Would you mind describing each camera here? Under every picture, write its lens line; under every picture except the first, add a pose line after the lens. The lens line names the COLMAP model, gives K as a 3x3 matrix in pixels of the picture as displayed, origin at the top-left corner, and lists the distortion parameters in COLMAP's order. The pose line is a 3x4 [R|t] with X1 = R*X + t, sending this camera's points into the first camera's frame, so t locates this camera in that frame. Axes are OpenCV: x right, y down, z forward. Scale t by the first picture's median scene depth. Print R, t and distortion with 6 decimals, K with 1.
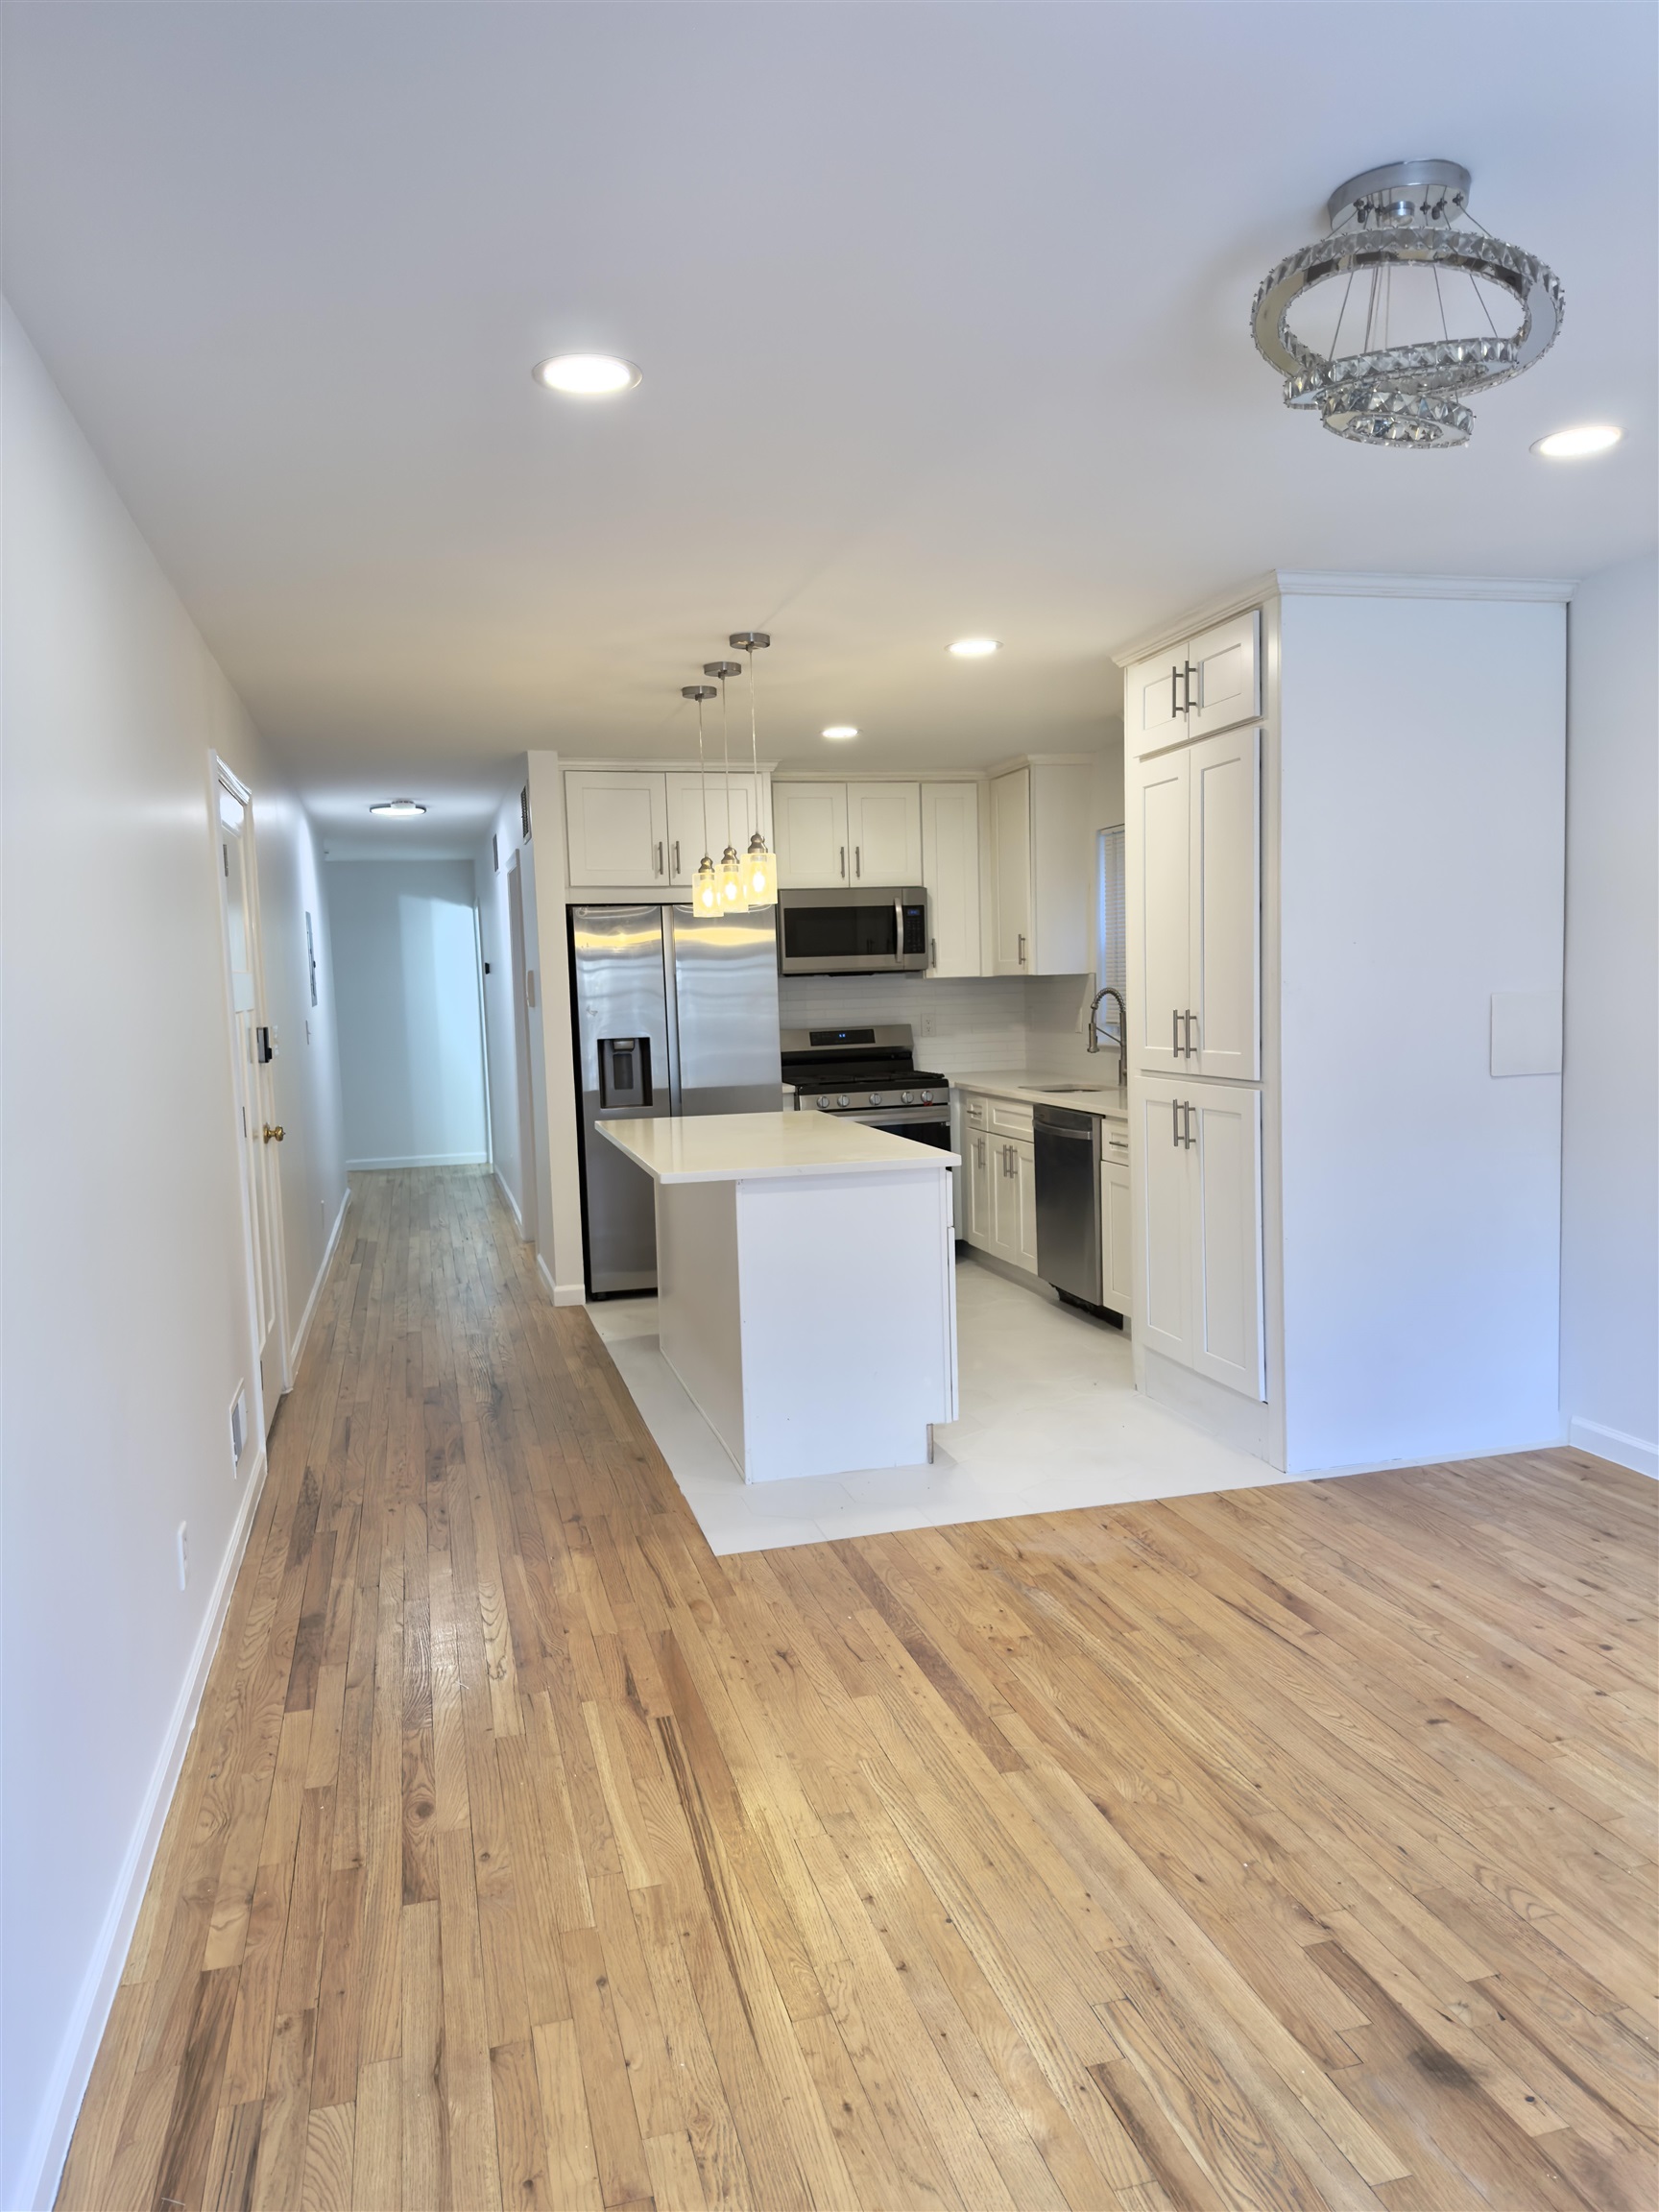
lens RADIAL K [[1553.3, 0, 829.5], [0, 1553.3, 1106.0], [0, 0, 1]] dist [0.191008, -0.000011]
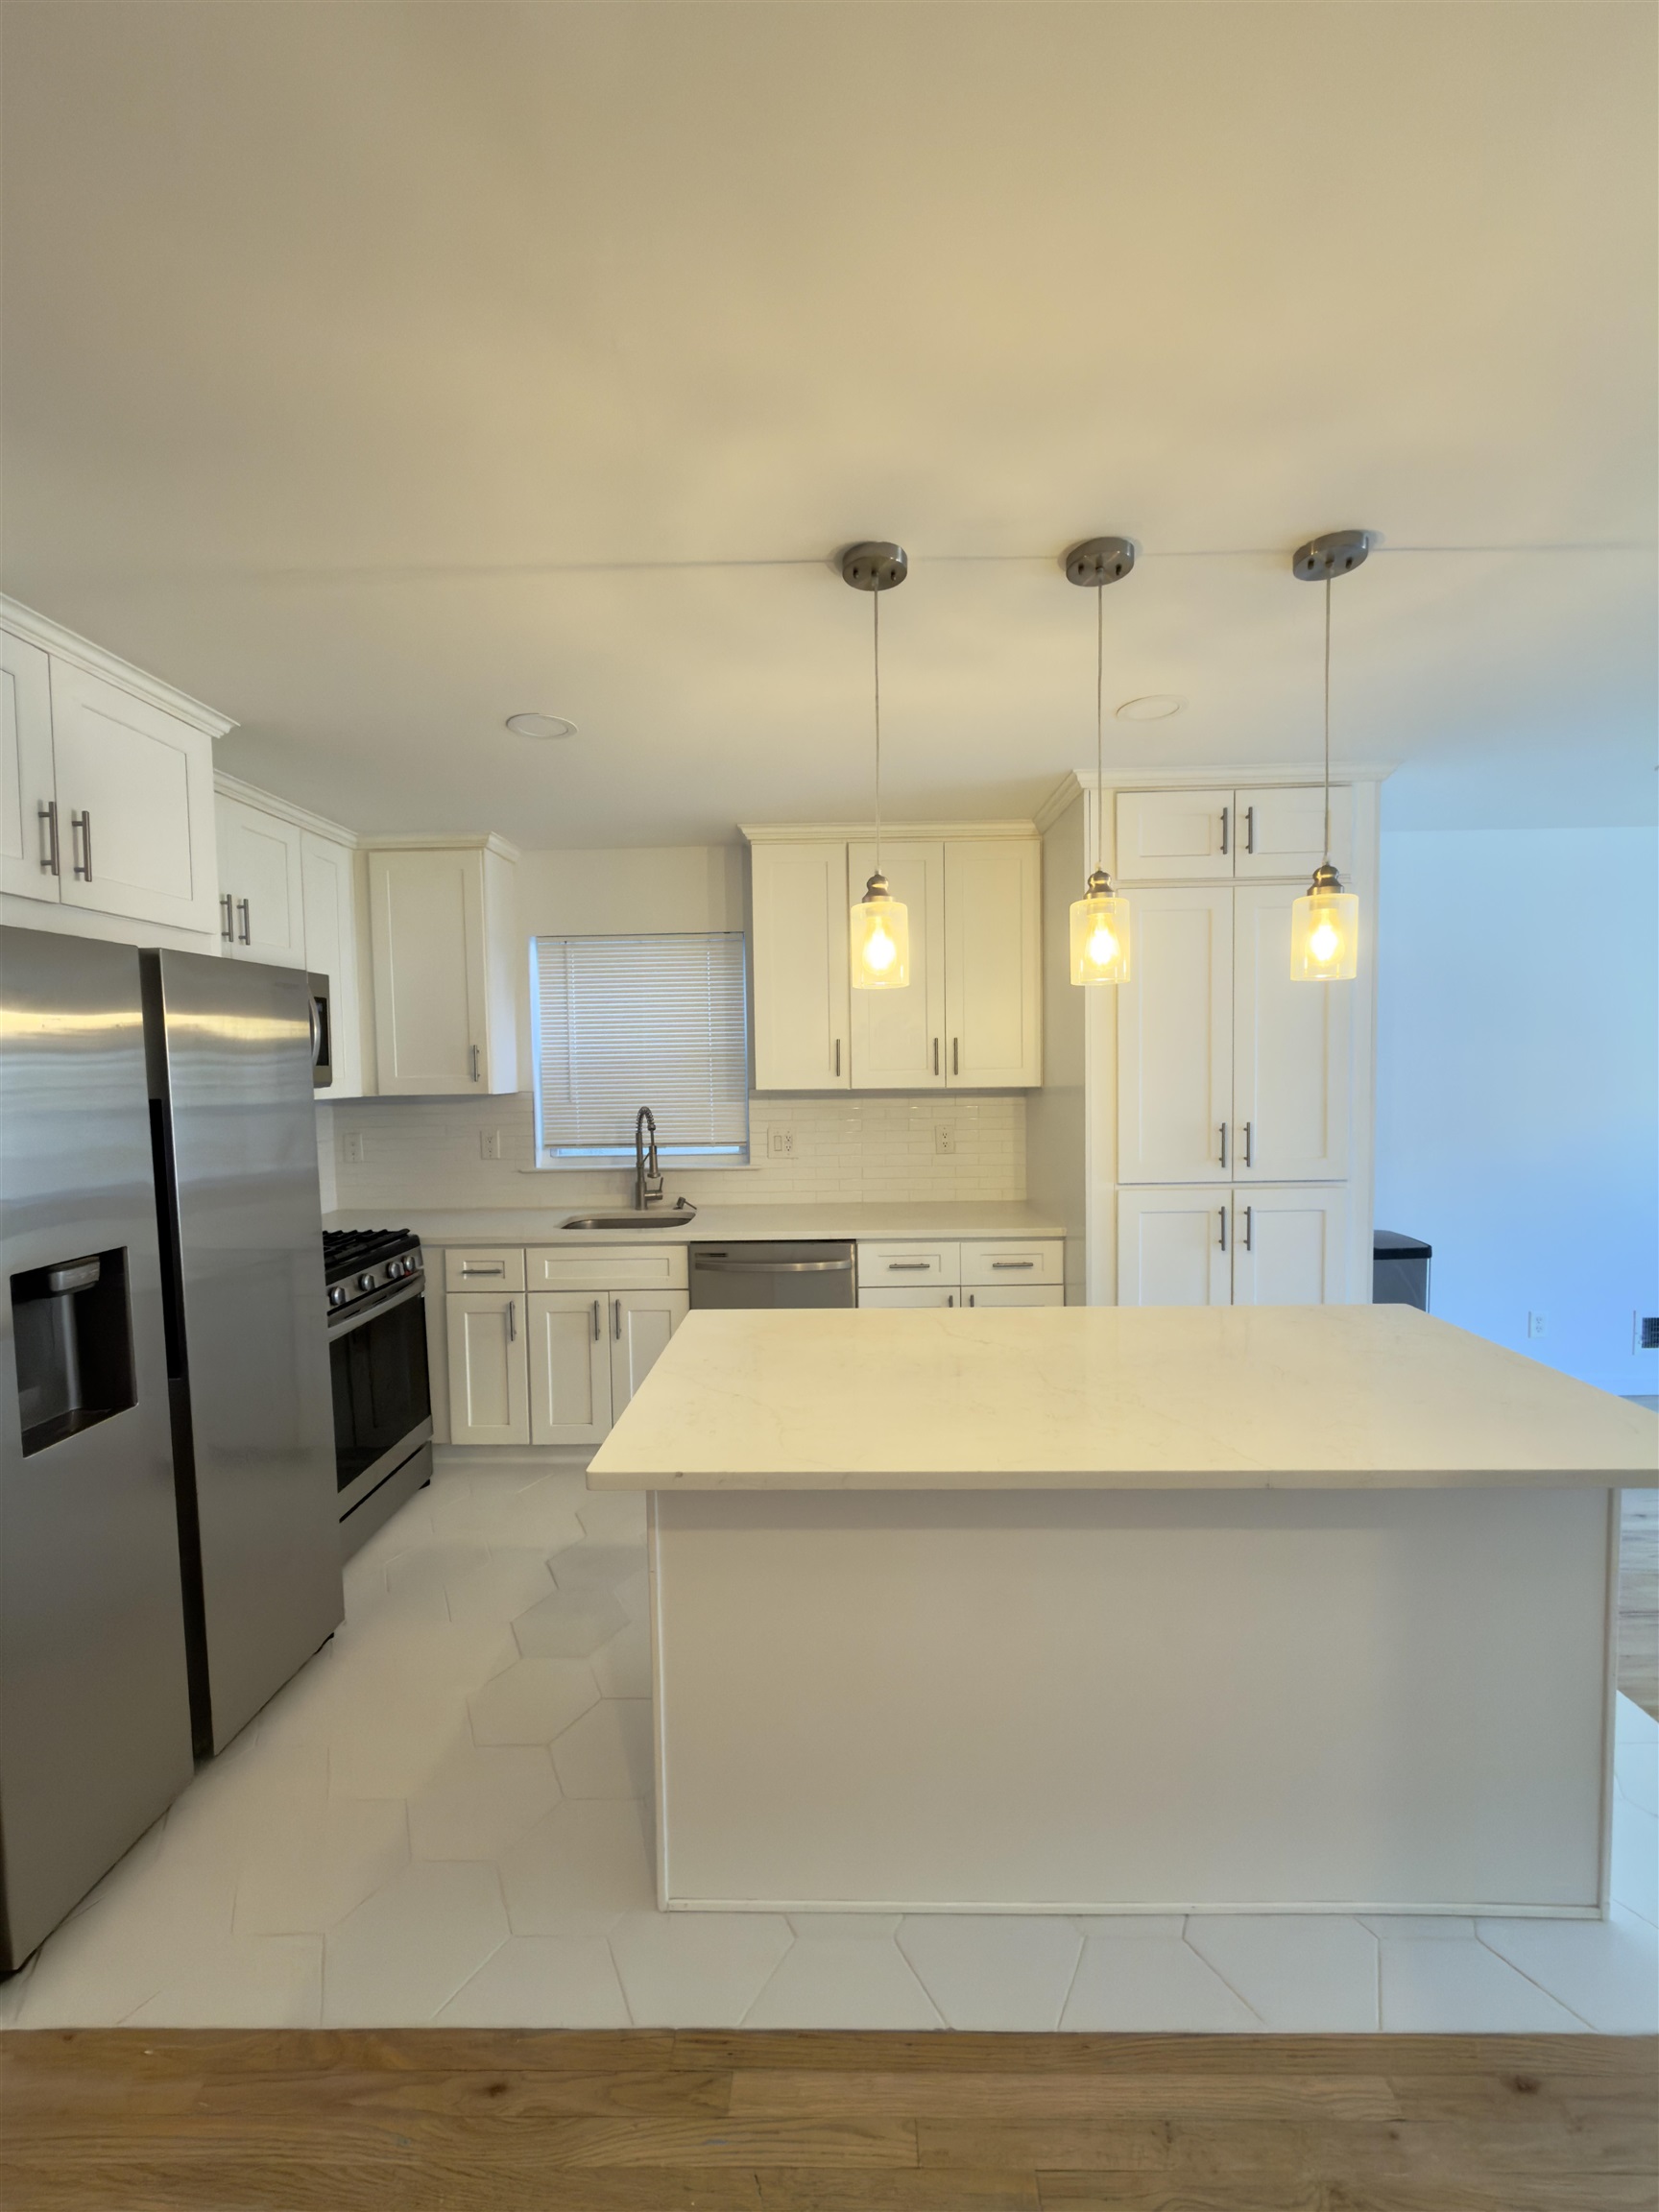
lens RADIAL K [[879.8, 0, 829.5], [0, 879.8, 1106.0], [0, 0, 1]] dist [0.000296, 0.000879]
pose [[0.274946, -0.021165, 0.961227, -0.298758], [0.088471, 0.996073, -0.003373, -0.065486], [-0.957381, 0.085968, 0.275739, 0.757810]]
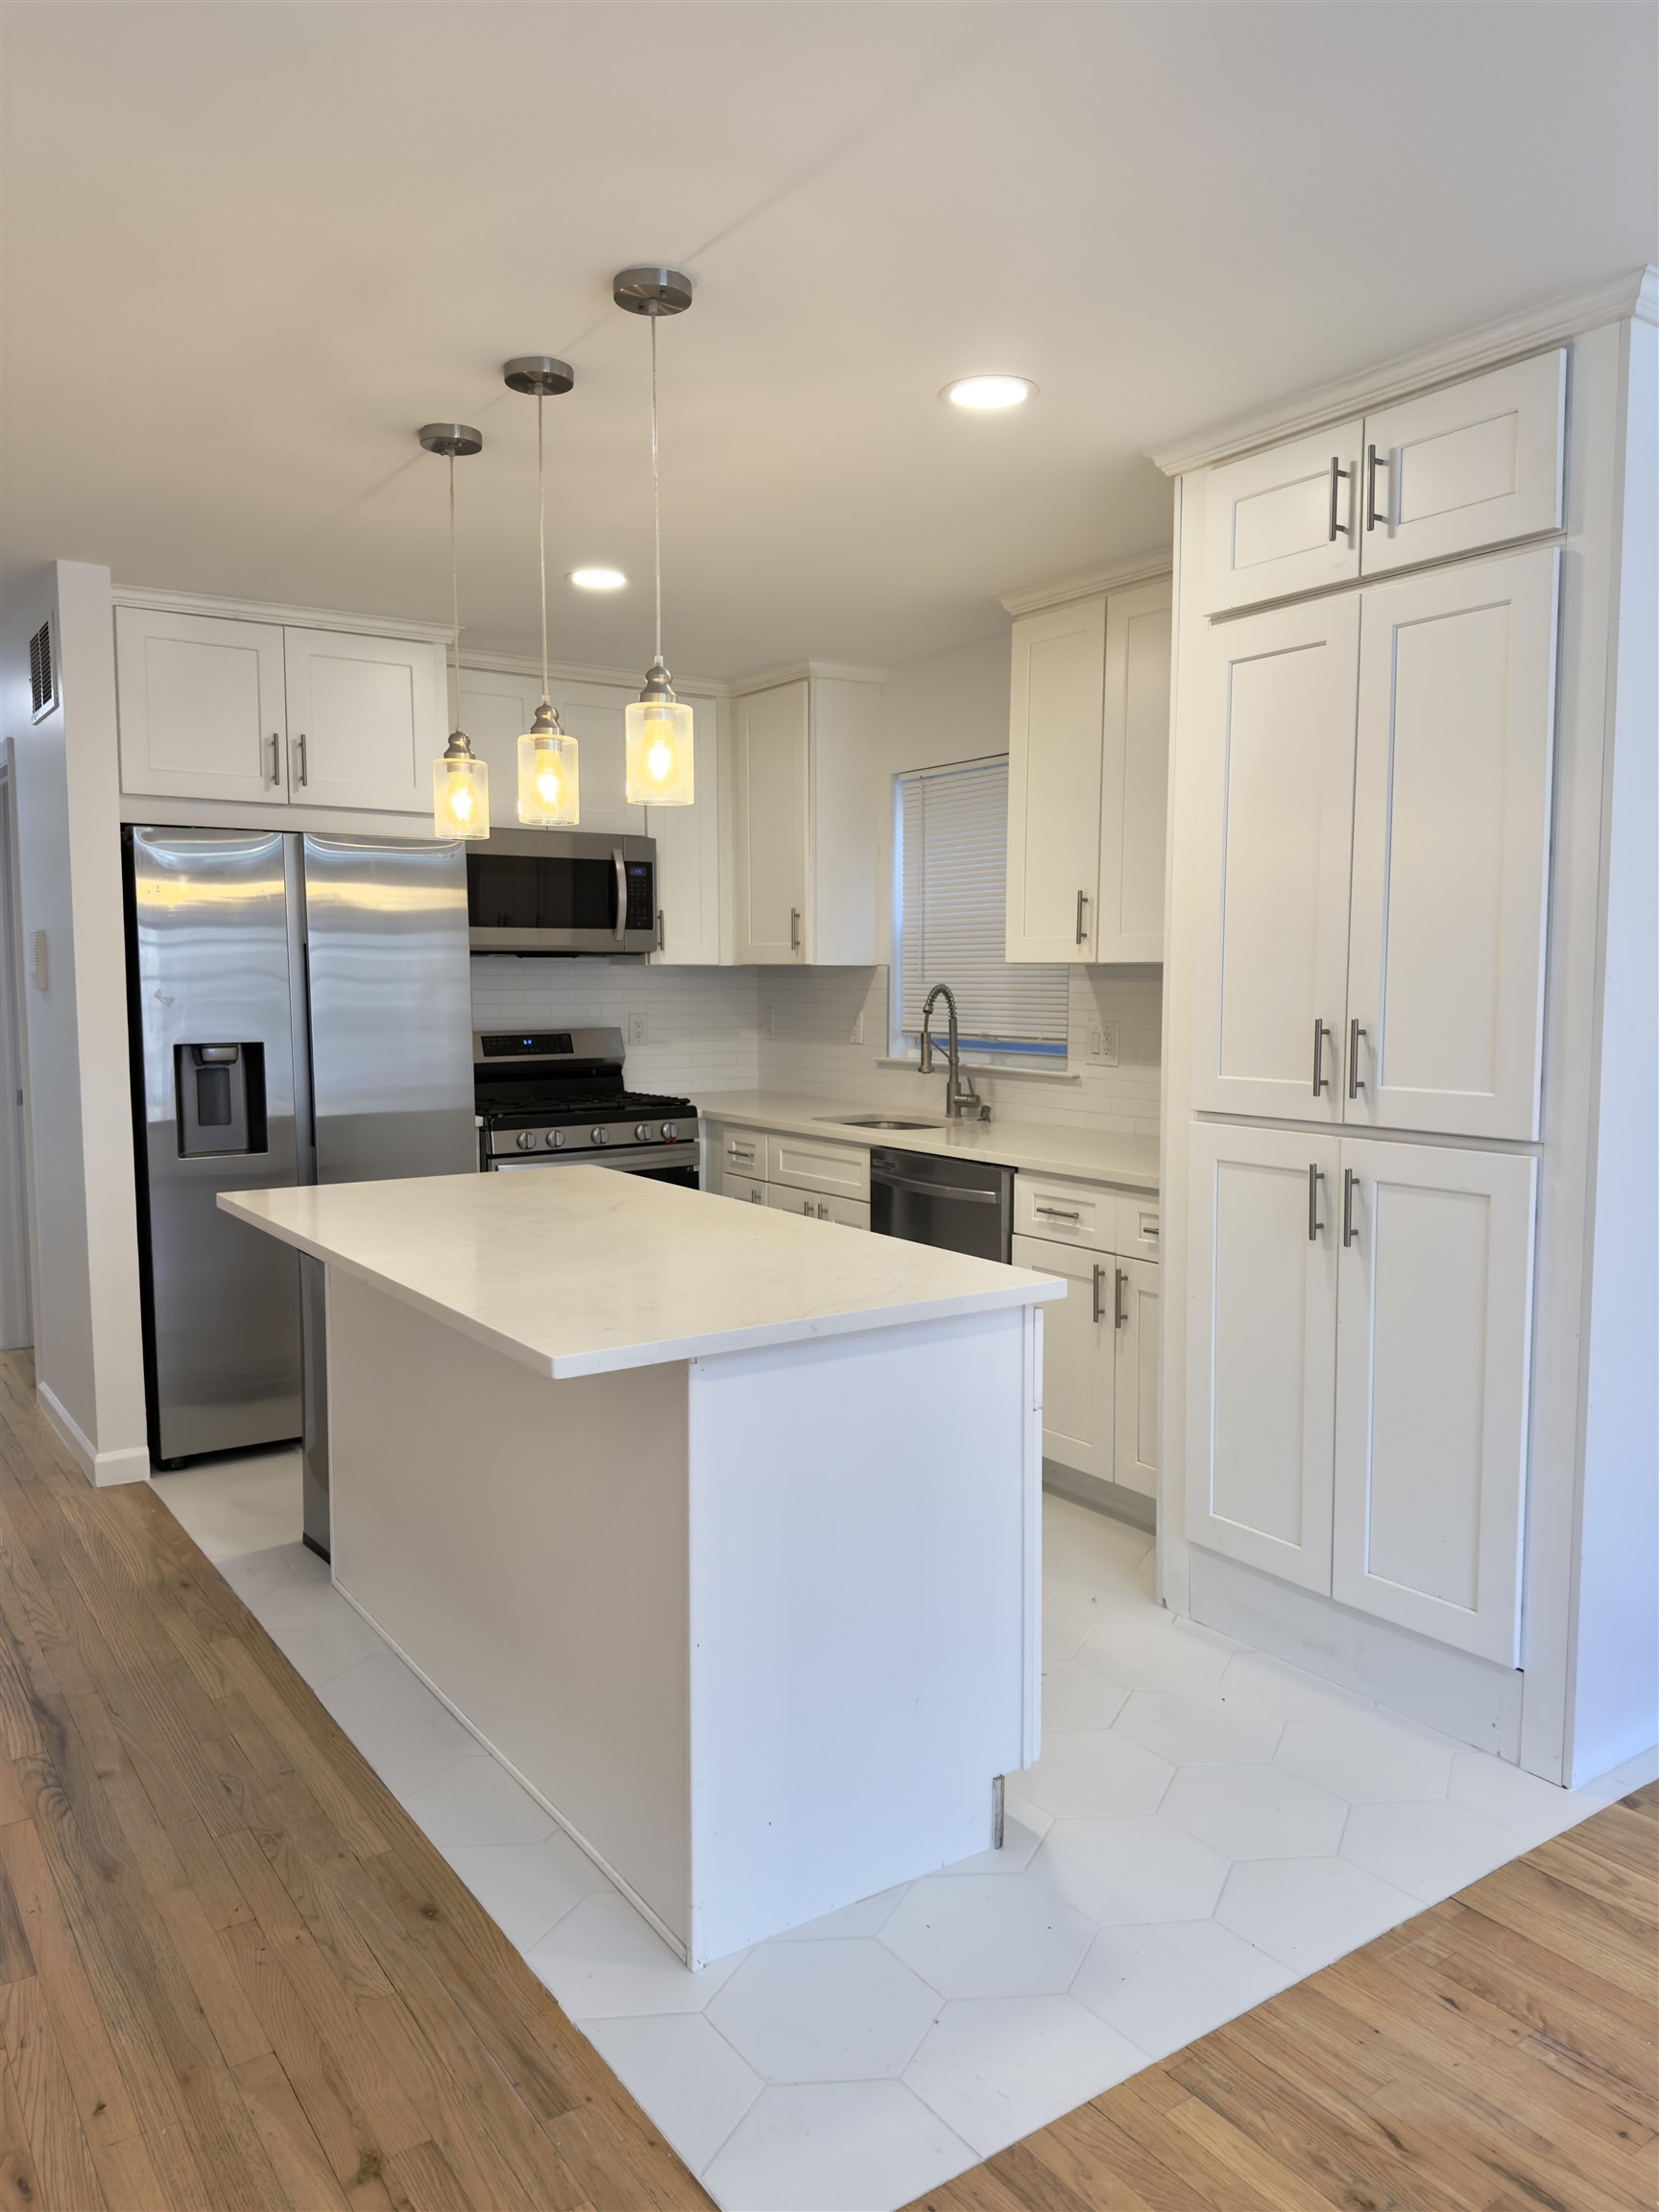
lens RADIAL K [[1553.4, 0, 829.5], [0, 1553.4, 1106.0], [0, 0, 1]] dist [0.104417, -0.134470]
pose [[0.941458, 0.000276, 0.337131, -0.116399], [-0.000236, 1.000000, -0.000158, -0.018849], [-0.337131, 0.000069, 0.941458, 0.337214]]
